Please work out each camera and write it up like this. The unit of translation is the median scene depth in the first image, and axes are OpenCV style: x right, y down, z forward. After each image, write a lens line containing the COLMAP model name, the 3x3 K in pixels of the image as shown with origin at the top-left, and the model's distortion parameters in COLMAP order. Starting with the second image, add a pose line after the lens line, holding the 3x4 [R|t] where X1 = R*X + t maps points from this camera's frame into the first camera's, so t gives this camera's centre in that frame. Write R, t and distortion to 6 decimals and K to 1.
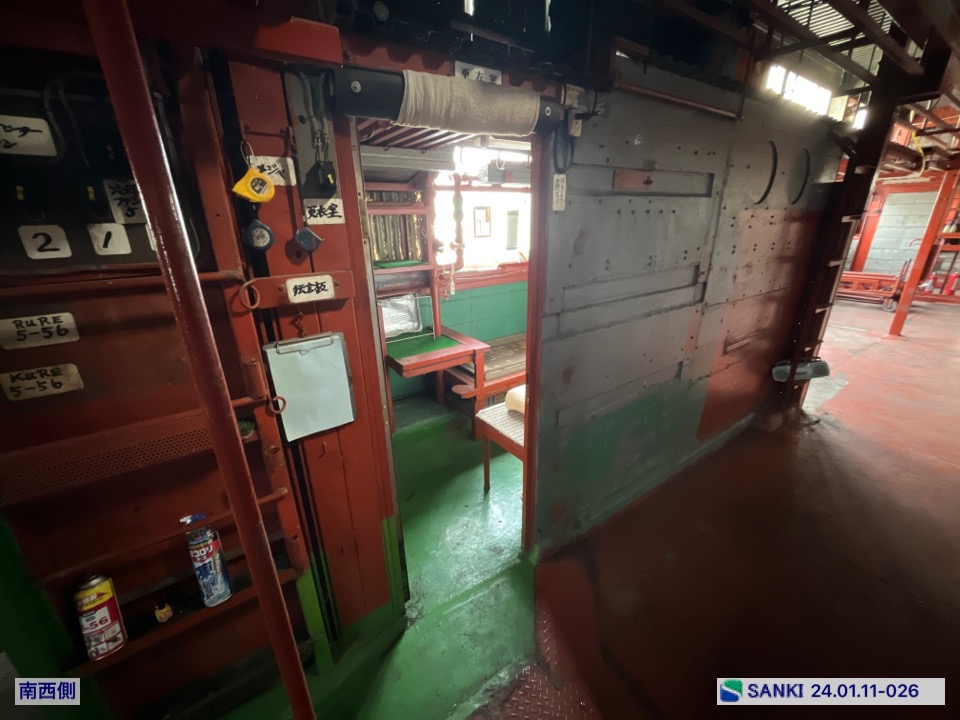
lens RADIAL K [[382.8, 0, 479.8], [0, 382.8, 359.0], [0, 0, 1]] dist [0.000977, 0.000191]
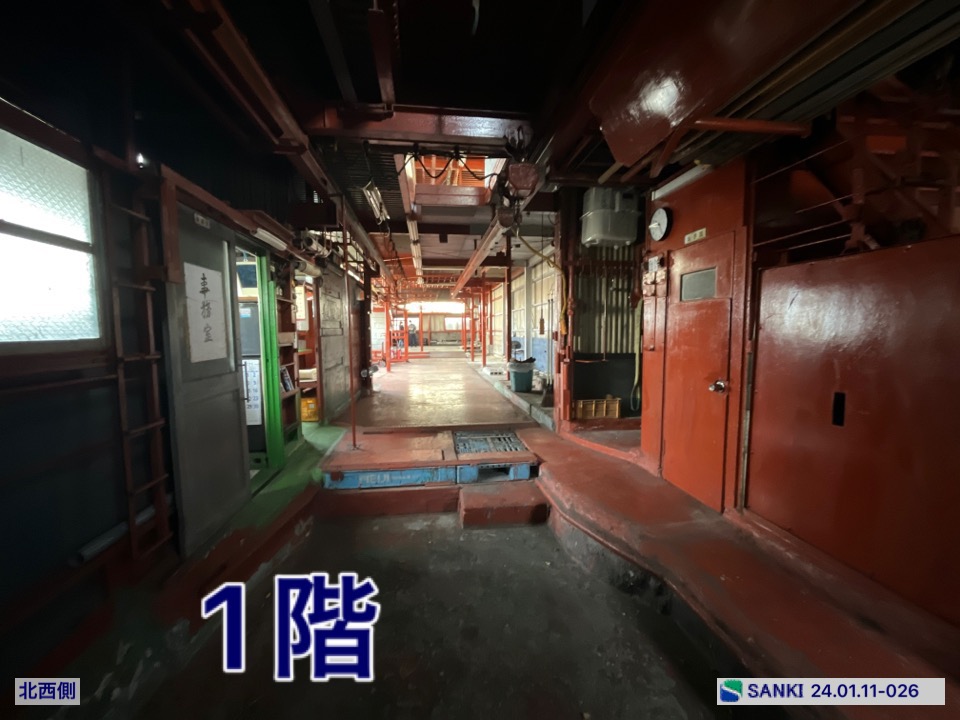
lens RADIAL K [[382.8, 0, 480.8], [0, 382.8, 359.6], [0, 0, 1]] dist [0.000977, 0.000191]
pose [[0.452460, -0.053697, 0.890167, -1.789657], [0.305938, 0.946955, -0.098381, 0.733347], [-0.837665, 0.316849, 0.444887, -1.248002]]
